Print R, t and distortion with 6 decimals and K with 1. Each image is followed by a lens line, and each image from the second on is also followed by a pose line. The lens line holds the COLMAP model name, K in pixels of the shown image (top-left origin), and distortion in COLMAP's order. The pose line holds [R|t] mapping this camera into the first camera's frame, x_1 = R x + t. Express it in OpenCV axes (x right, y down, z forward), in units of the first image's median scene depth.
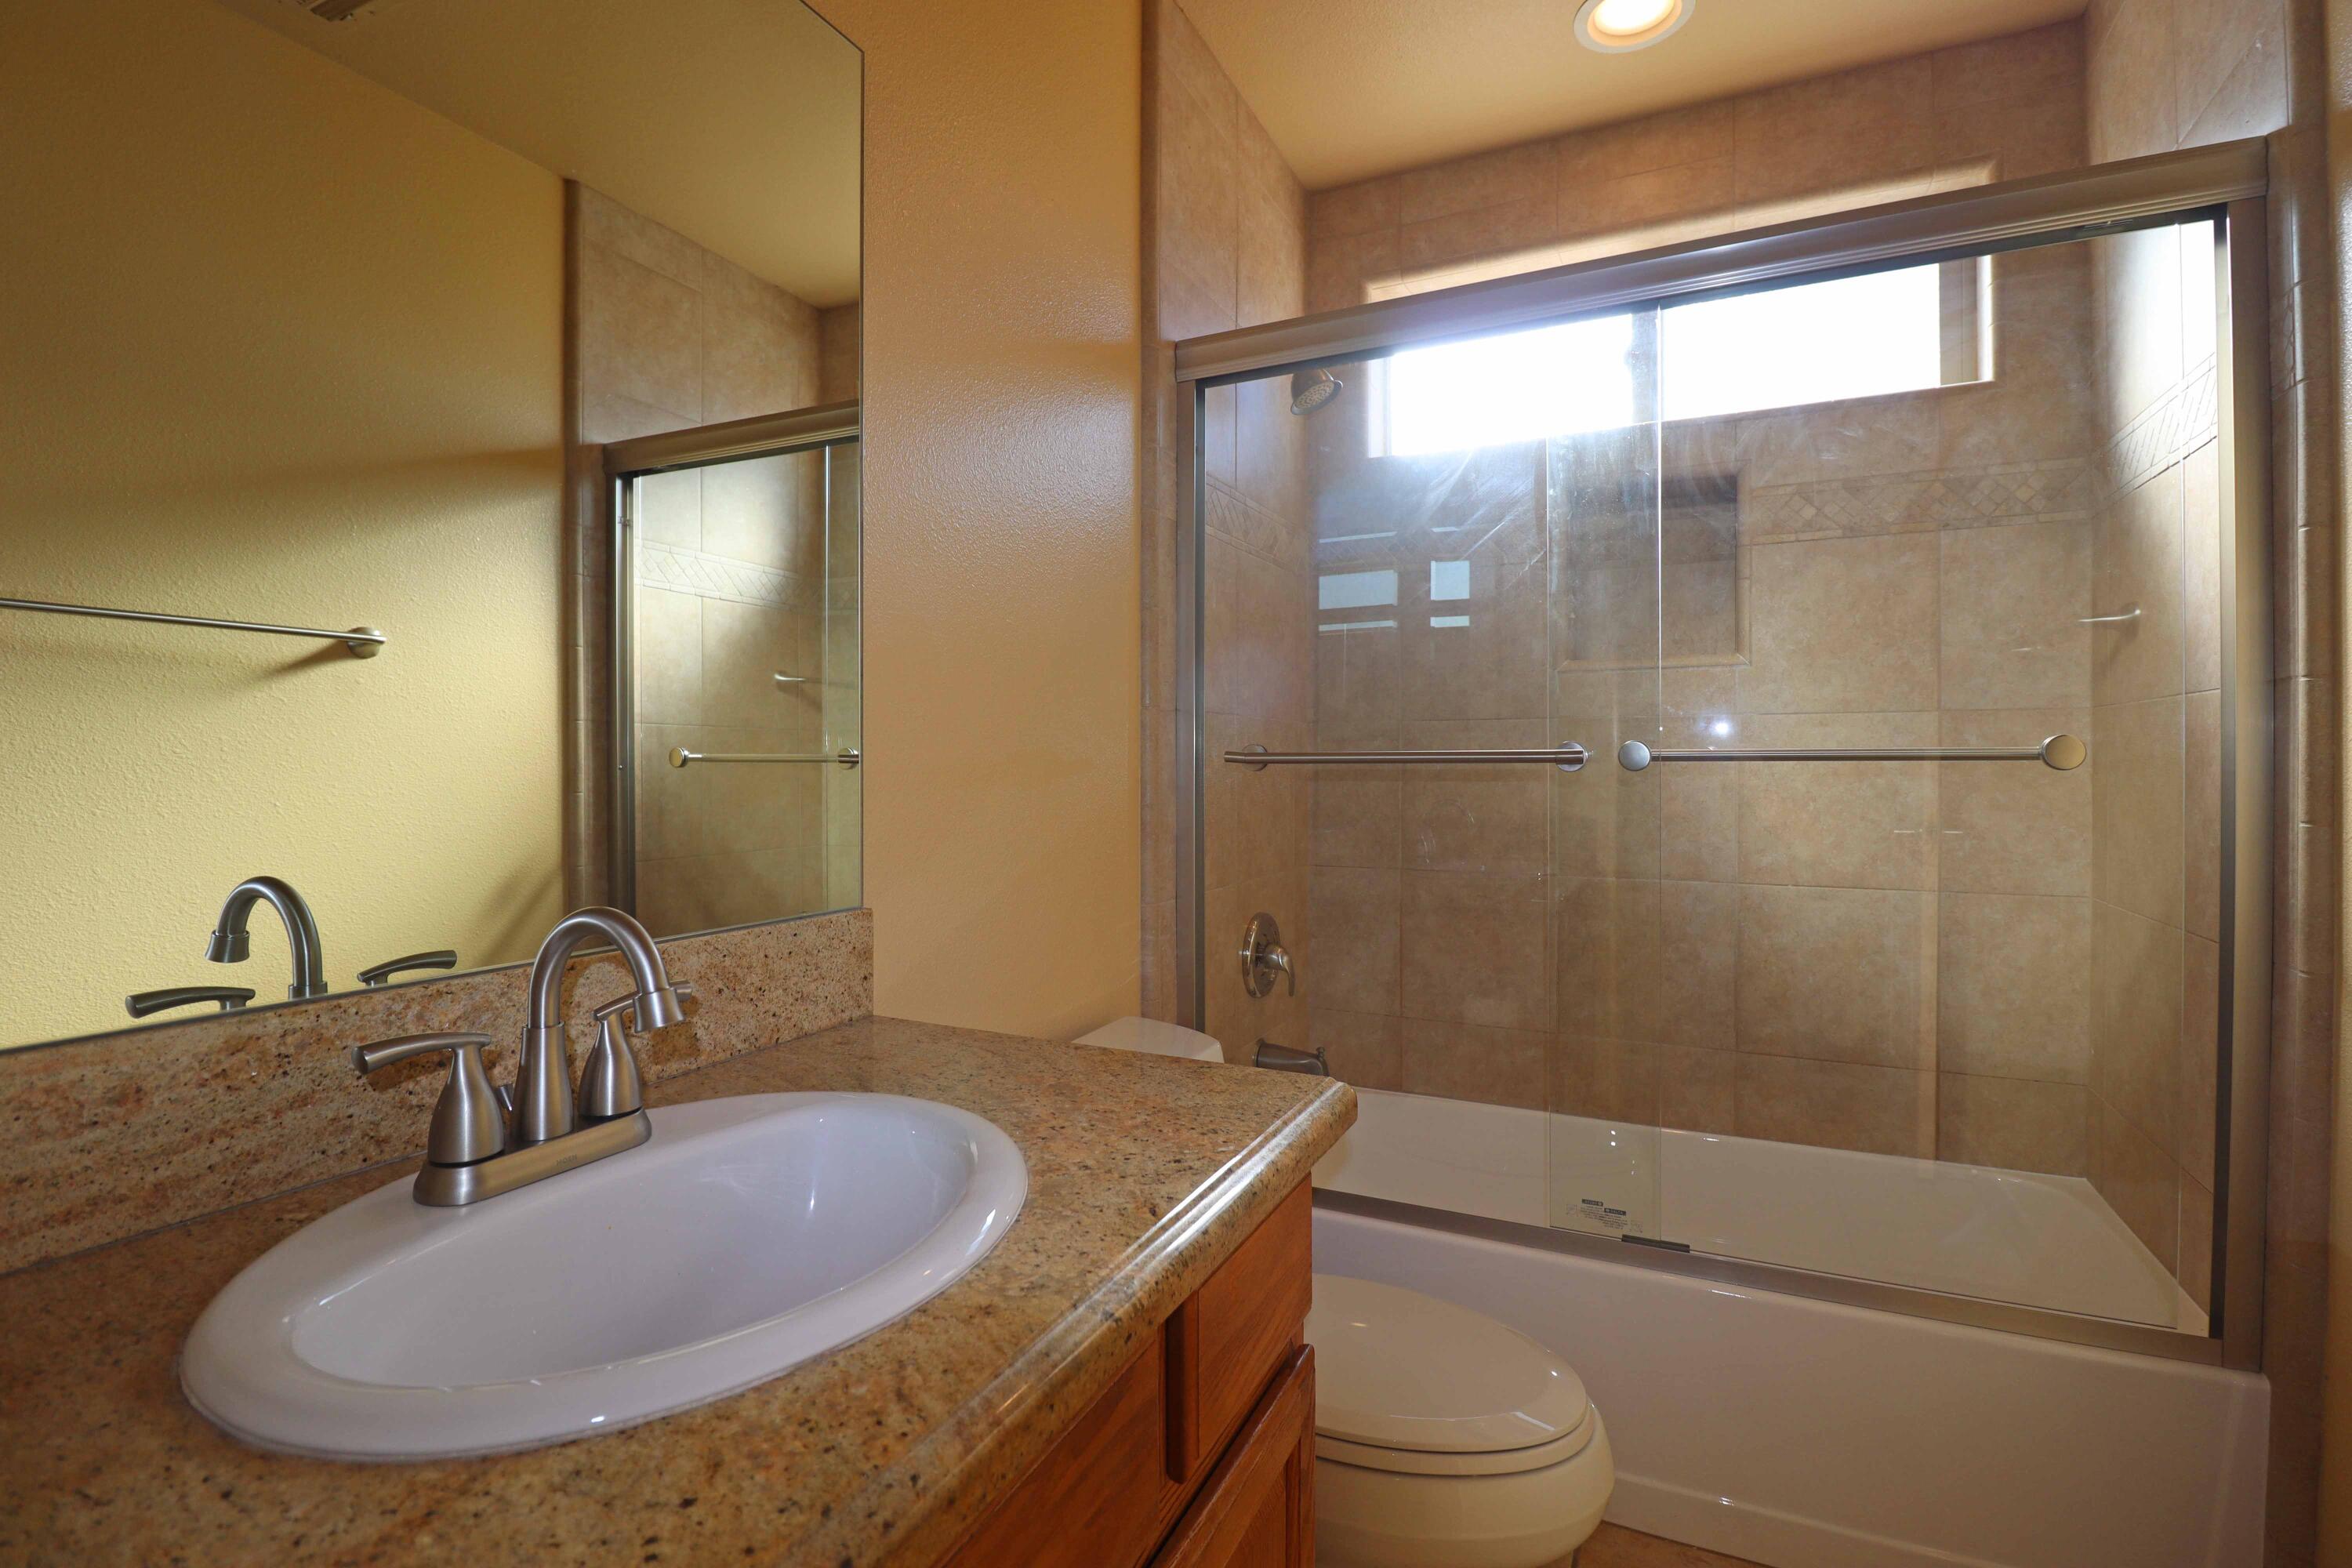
lens RADIAL K [[1083.8, 0, 1178.4], [0, 1083.8, 768.9], [0, 0, 1]] dist [0.002648, -0.014718]
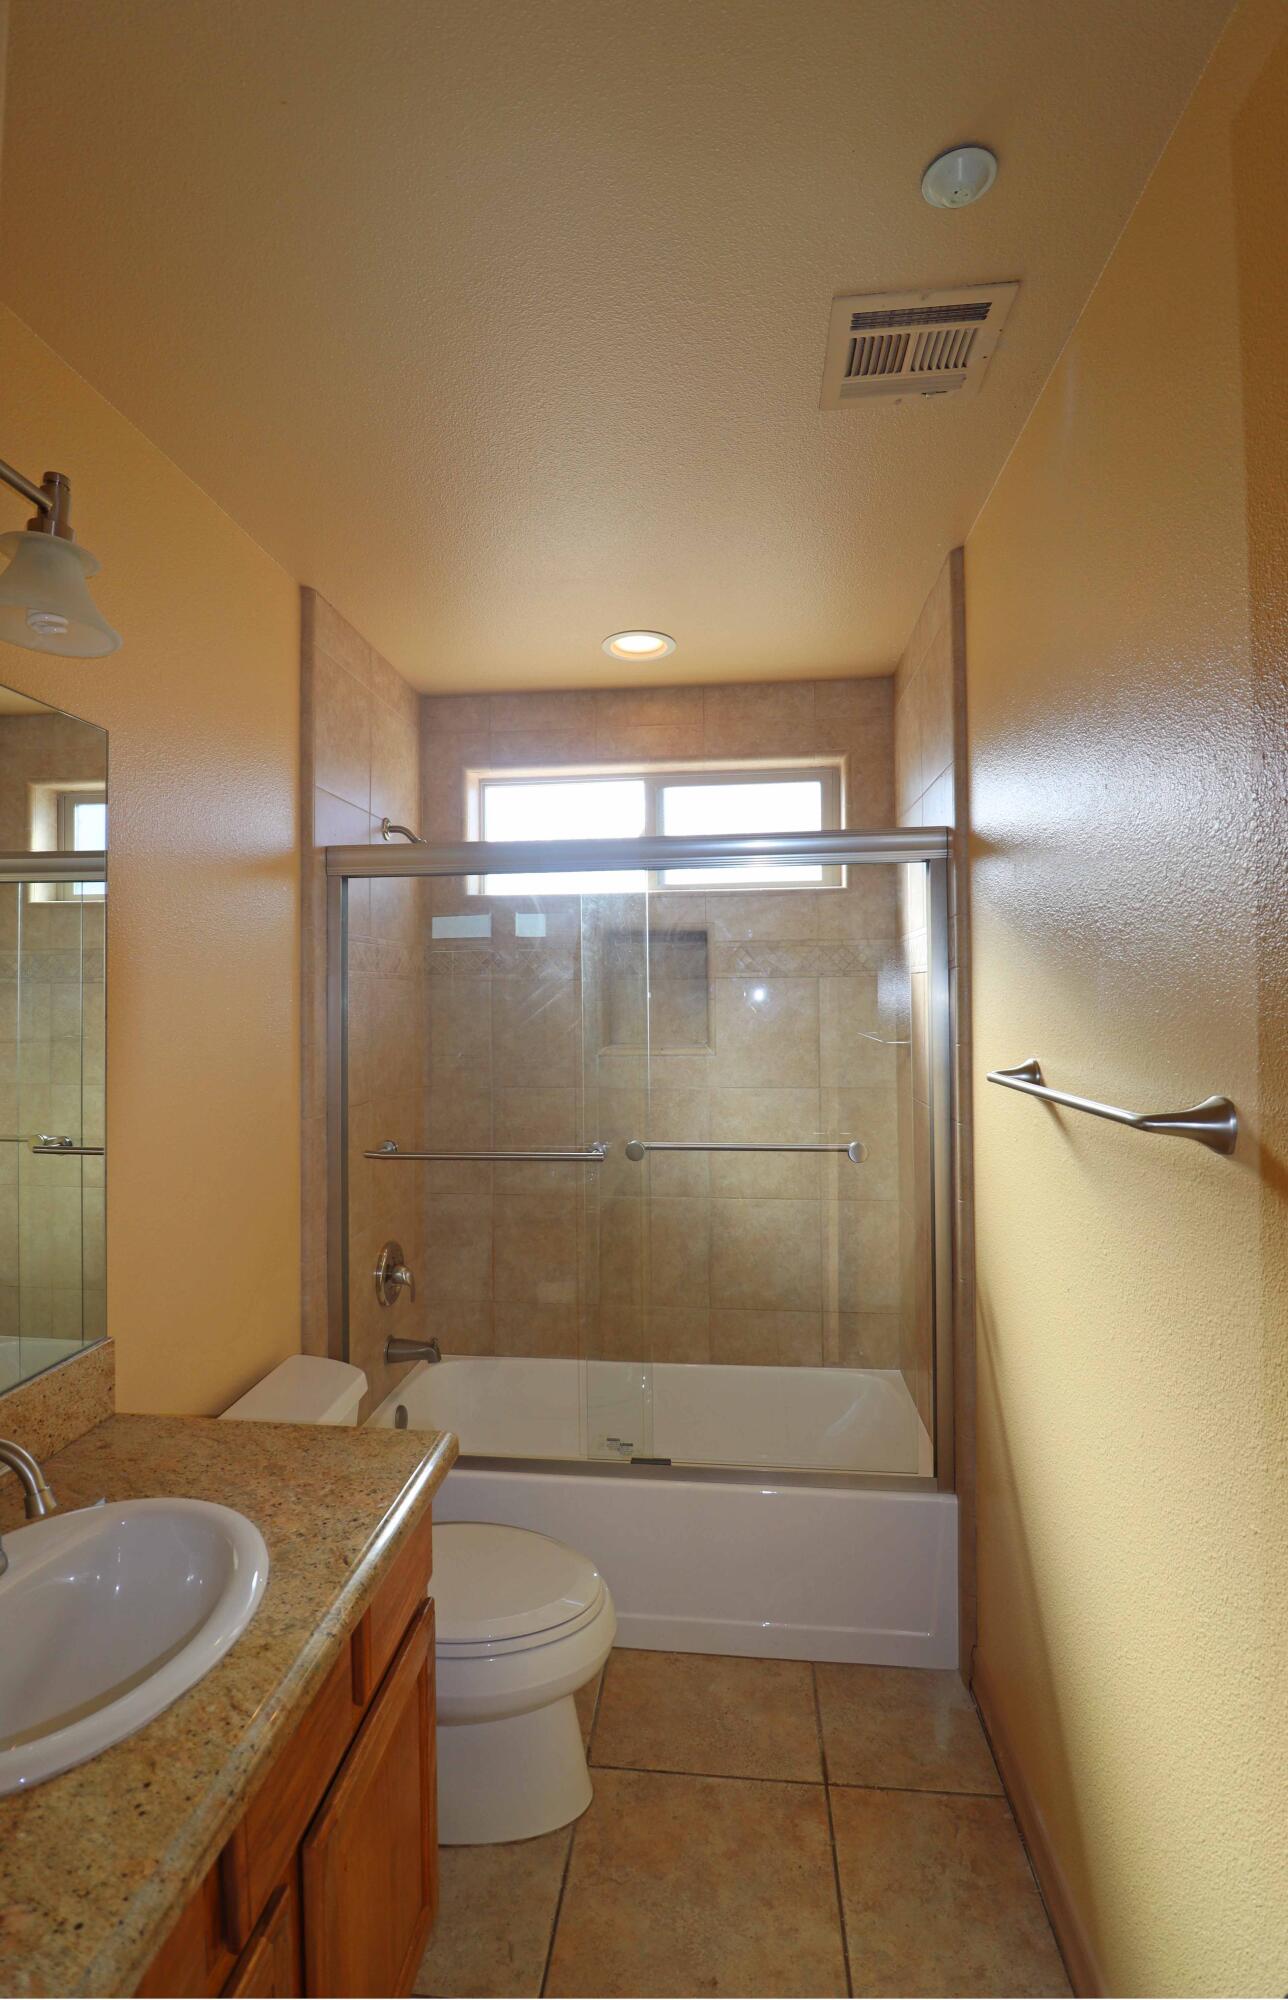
lens RADIAL K [[926.8, 0, 629.0], [0, 926.8, 989.8], [0, 0, 1]] dist [-0.003331, -0.009492]
pose [[0.942736, -0.001226, 0.333537, -0.052538], [0.008351, 0.999767, -0.019928, -0.301966], [-0.333435, 0.021572, 0.942526, -0.376952]]
